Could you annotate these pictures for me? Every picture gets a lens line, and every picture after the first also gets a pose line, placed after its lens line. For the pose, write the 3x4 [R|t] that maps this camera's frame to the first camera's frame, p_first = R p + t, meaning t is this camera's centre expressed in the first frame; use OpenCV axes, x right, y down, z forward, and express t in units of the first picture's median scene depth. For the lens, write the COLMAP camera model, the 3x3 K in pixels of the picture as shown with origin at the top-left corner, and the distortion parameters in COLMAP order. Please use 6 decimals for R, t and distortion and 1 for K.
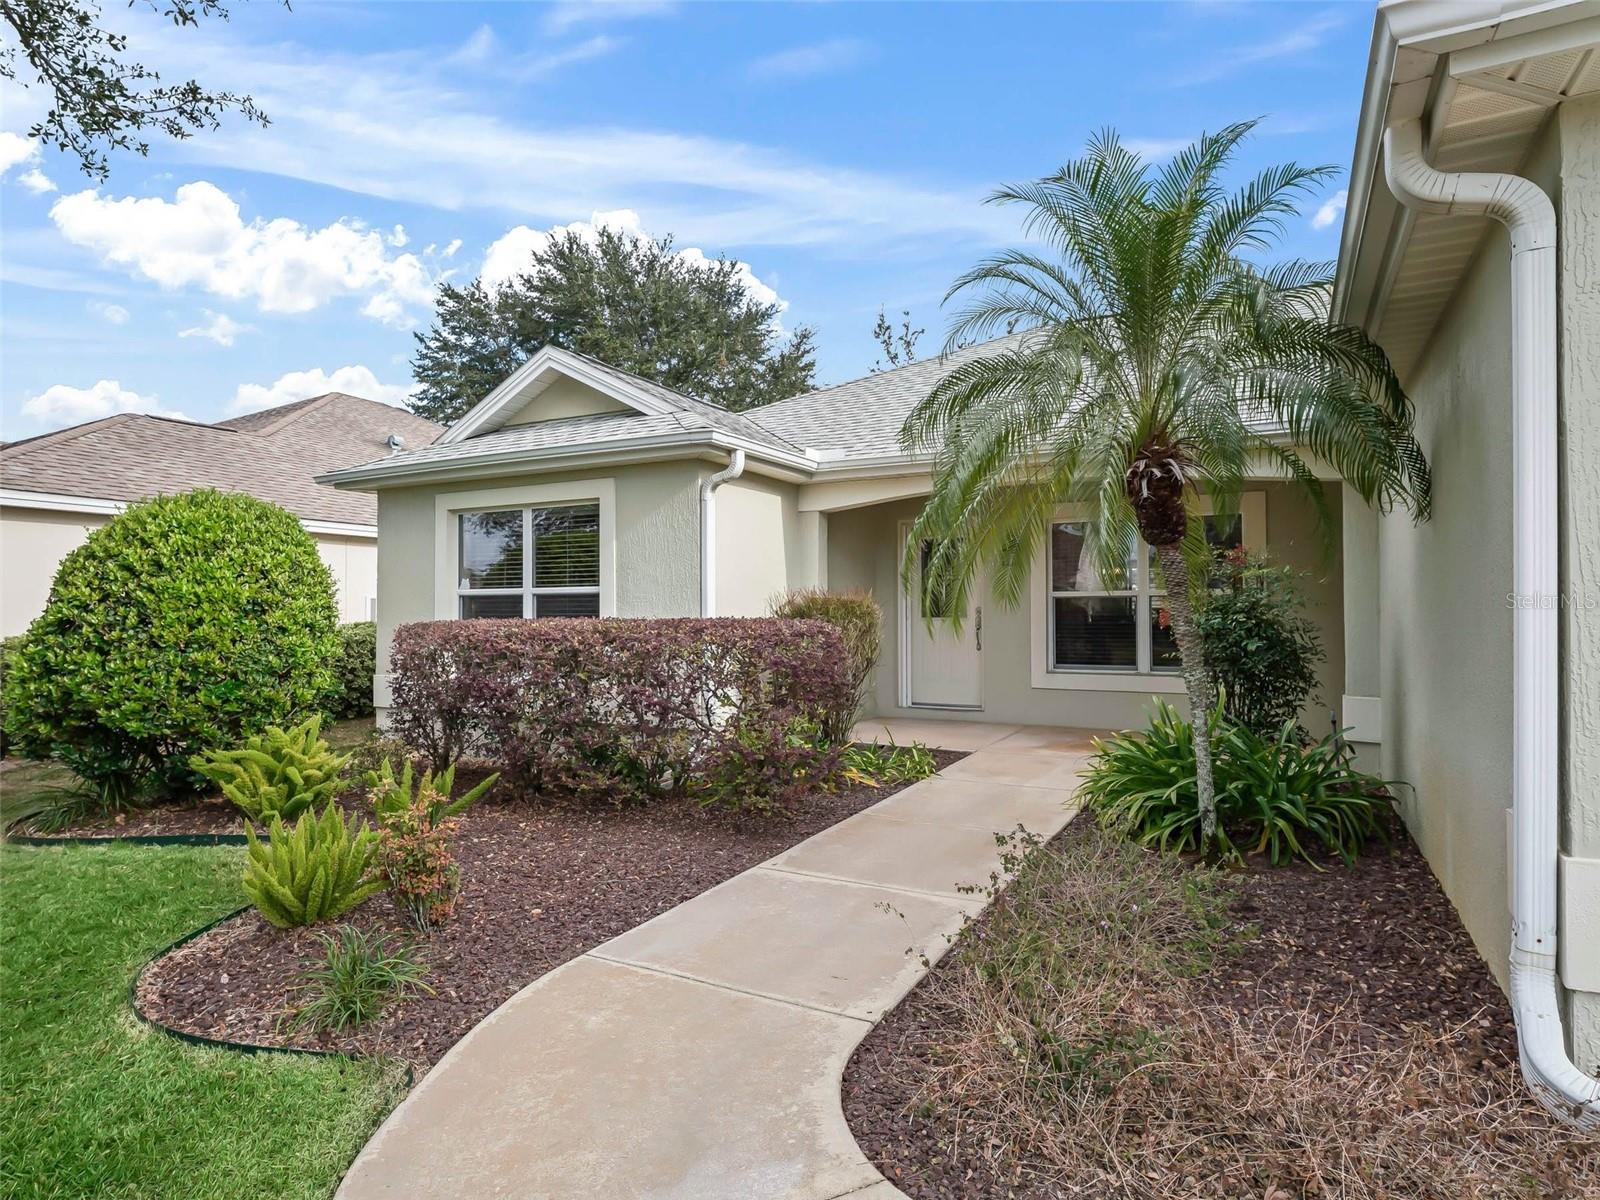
lens RADIAL K [[900.3, 0, 800.0], [0, 900.3, 600.0], [0, 0, 1]] dist [-0.002441, -0.000382]
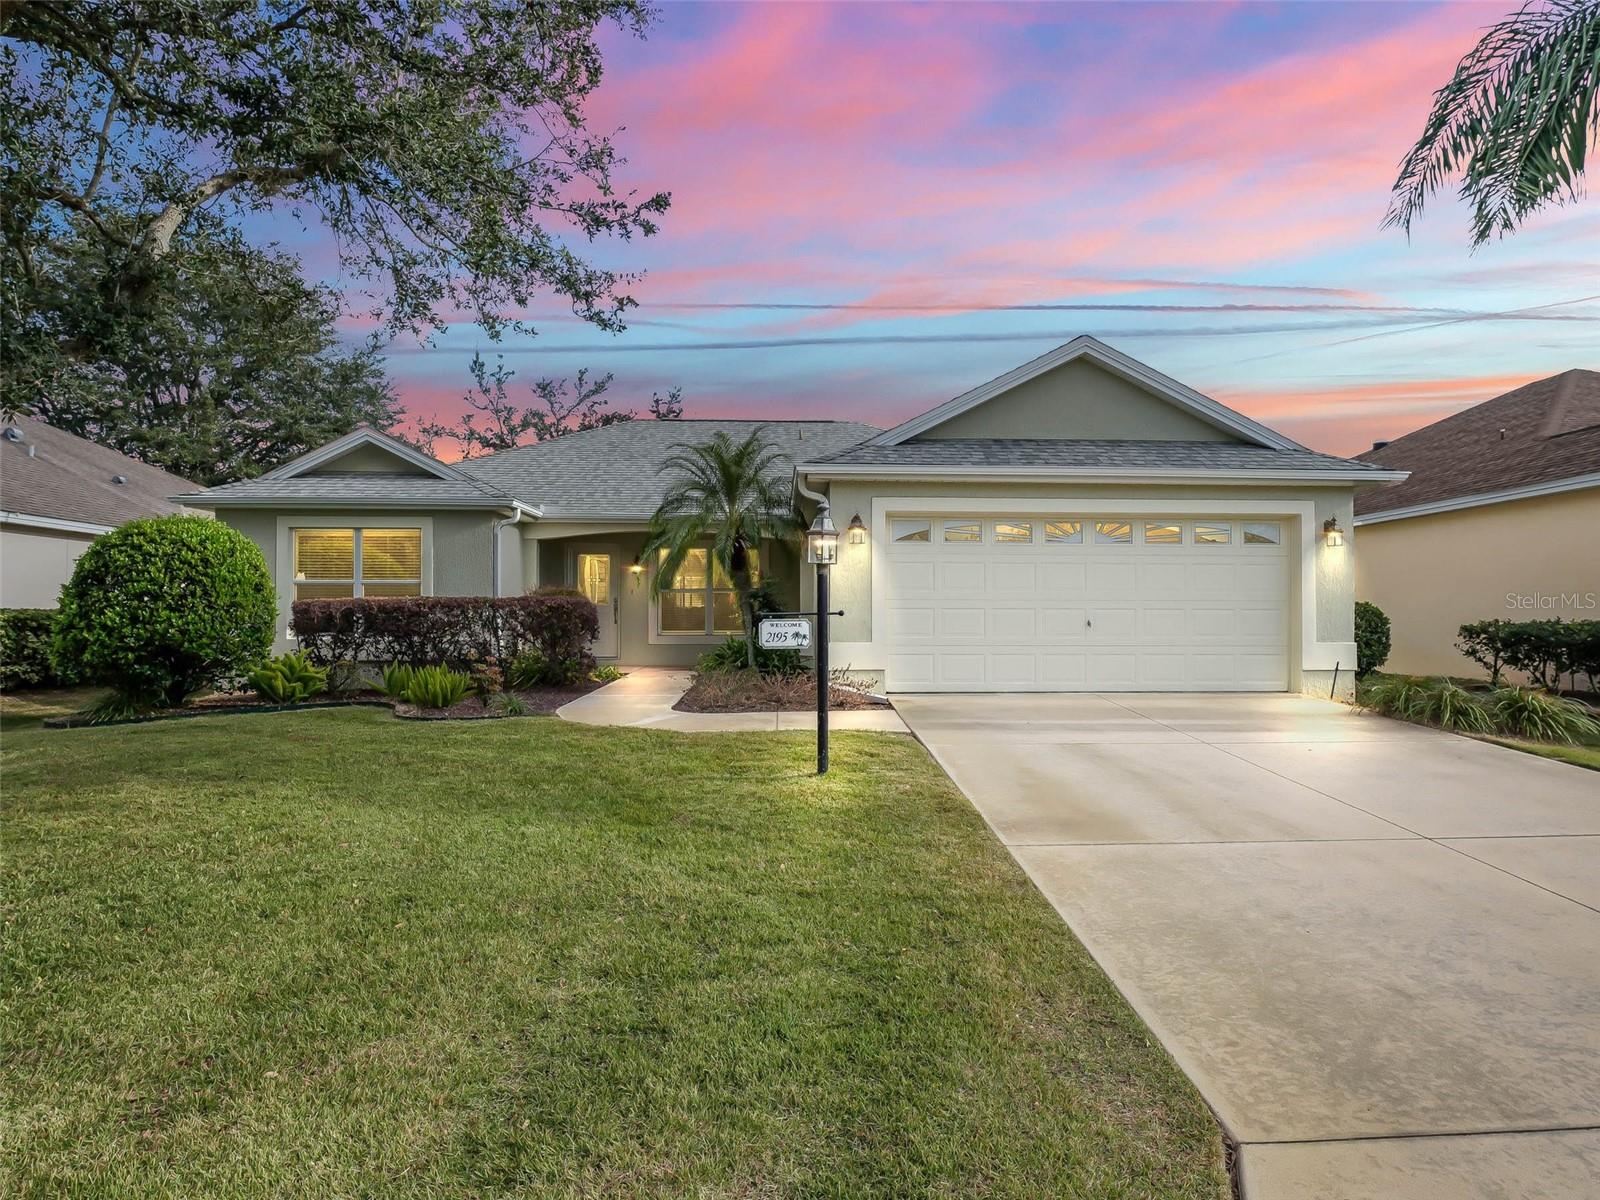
lens RADIAL K [[779.5, 0, 800.0], [0, 779.5, 600.0], [0, 0, 1]] dist [0.013024, -0.000993]
pose [[0.867669, 0.010706, 0.497027, -0.323474], [-0.010006, 0.999942, -0.004071, 0.020706], [-0.497042, -0.001441, 0.867725, -0.620632]]
